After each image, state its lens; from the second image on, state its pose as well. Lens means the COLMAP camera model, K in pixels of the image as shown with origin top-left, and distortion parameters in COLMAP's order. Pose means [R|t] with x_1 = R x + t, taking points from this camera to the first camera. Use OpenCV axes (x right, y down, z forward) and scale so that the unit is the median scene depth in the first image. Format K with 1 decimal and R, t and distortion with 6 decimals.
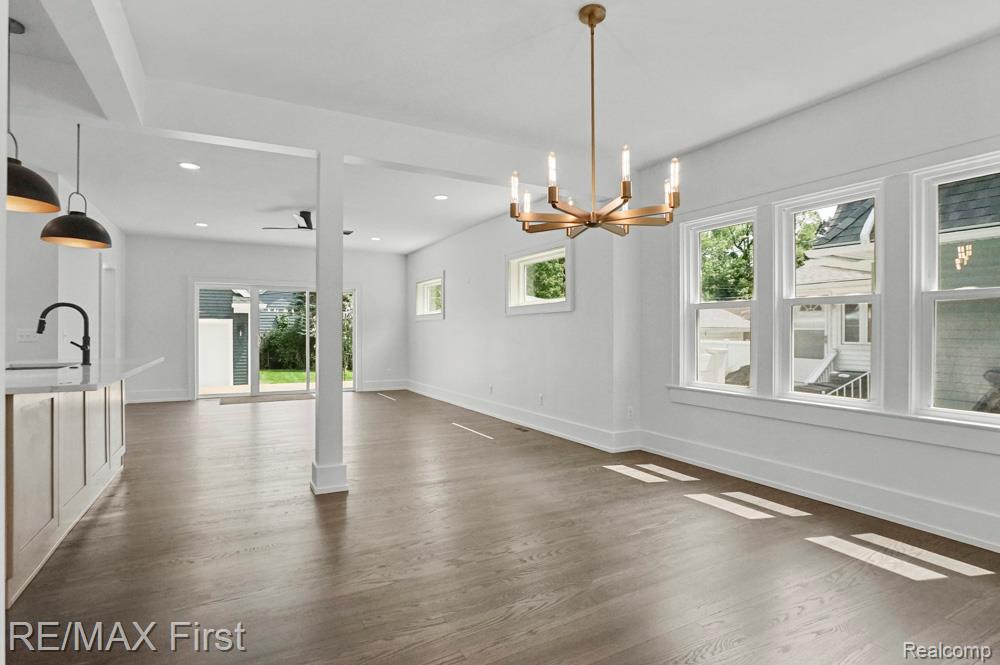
lens RADIAL K [[515.7, 0, 500.0], [0, 515.7, 332.5], [0, 0, 1]] dist [-0.027087, 0.000161]
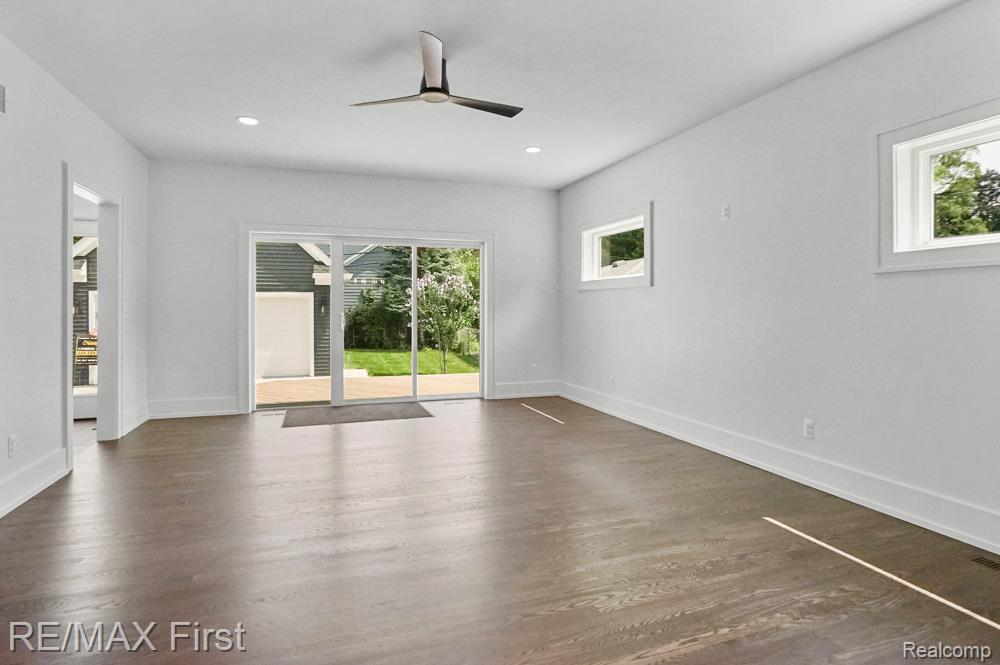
lens RADIAL K [[517.3, 0, 501.0], [0, 517.3, 304.2], [0, 0, 1]] dist [-0.003920, -0.000305]
pose [[0.989595, -0.001900, -0.143871, -0.159741], [0.001085, 0.999983, -0.005746, -0.002535], [0.143879, 0.005530, 0.989580, 0.339805]]
